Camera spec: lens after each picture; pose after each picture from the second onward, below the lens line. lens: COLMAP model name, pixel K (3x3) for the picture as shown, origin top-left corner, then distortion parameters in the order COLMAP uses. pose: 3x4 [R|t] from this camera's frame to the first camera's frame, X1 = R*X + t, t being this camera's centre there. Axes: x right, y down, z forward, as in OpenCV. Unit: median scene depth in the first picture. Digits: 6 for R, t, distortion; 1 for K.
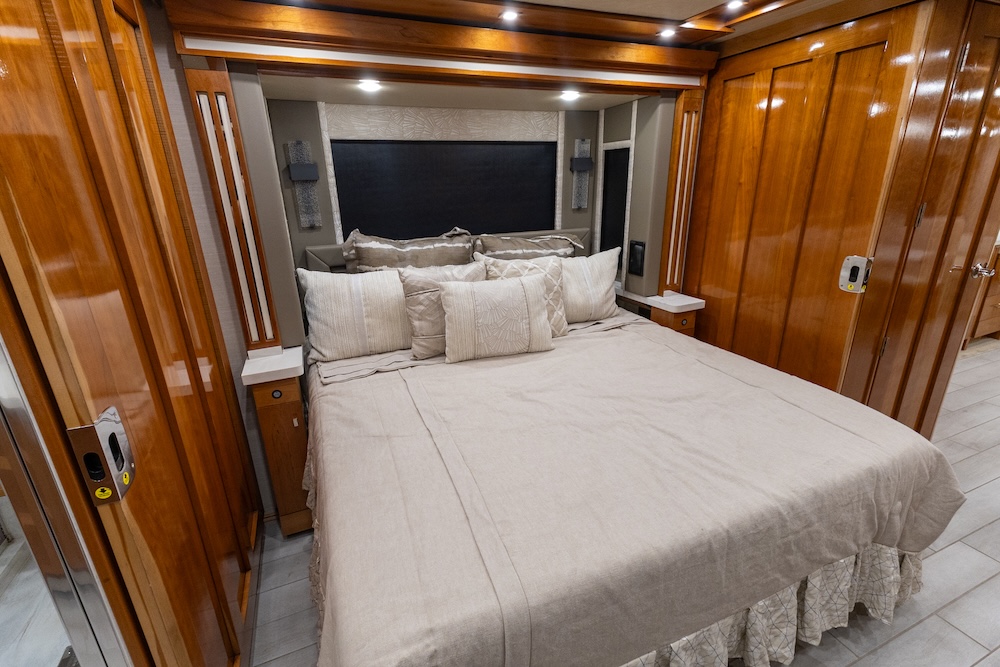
lens RADIAL K [[456.3, 0, 493.9], [0, 456.3, 332.1], [0, 0, 1]] dist [0.025230, -0.006374]
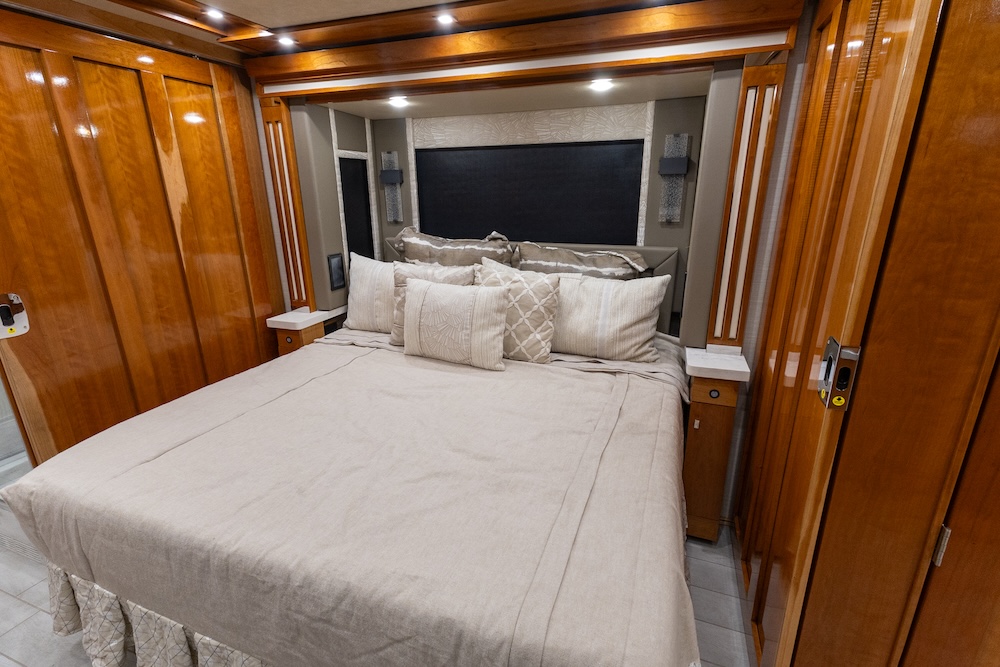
lens RADIAL K [[456.3, 0, 494.2], [0, 456.3, 335.2], [0, 0, 1]] dist [0.025230, -0.006374]
pose [[0.732277, 0.227147, -0.642008, 0.635554], [-0.222466, 0.970802, 0.089731, -0.102127], [0.643645, 0.077117, 0.761429, 0.263728]]
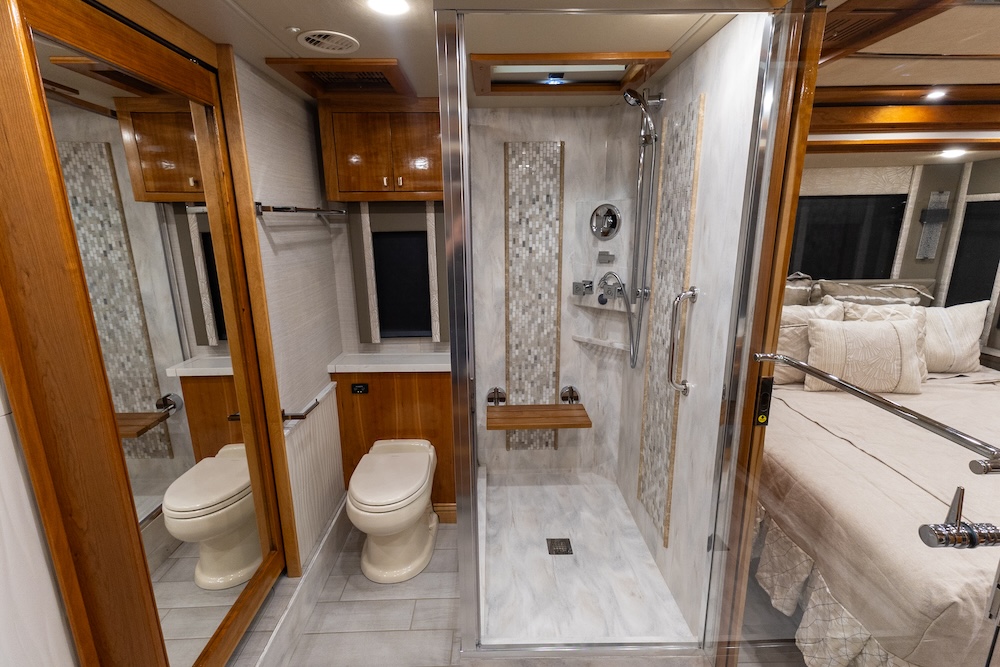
lens RADIAL K [[456.3, 0, 495.6], [0, 456.3, 335.2], [0, 0, 1]] dist [0.025230, -0.006374]
pose [[0.927539, 0.099275, -0.360299, -0.358147], [-0.127903, 0.990180, -0.056437, 0.080897], [0.351158, 0.098430, 0.931128, -0.288362]]
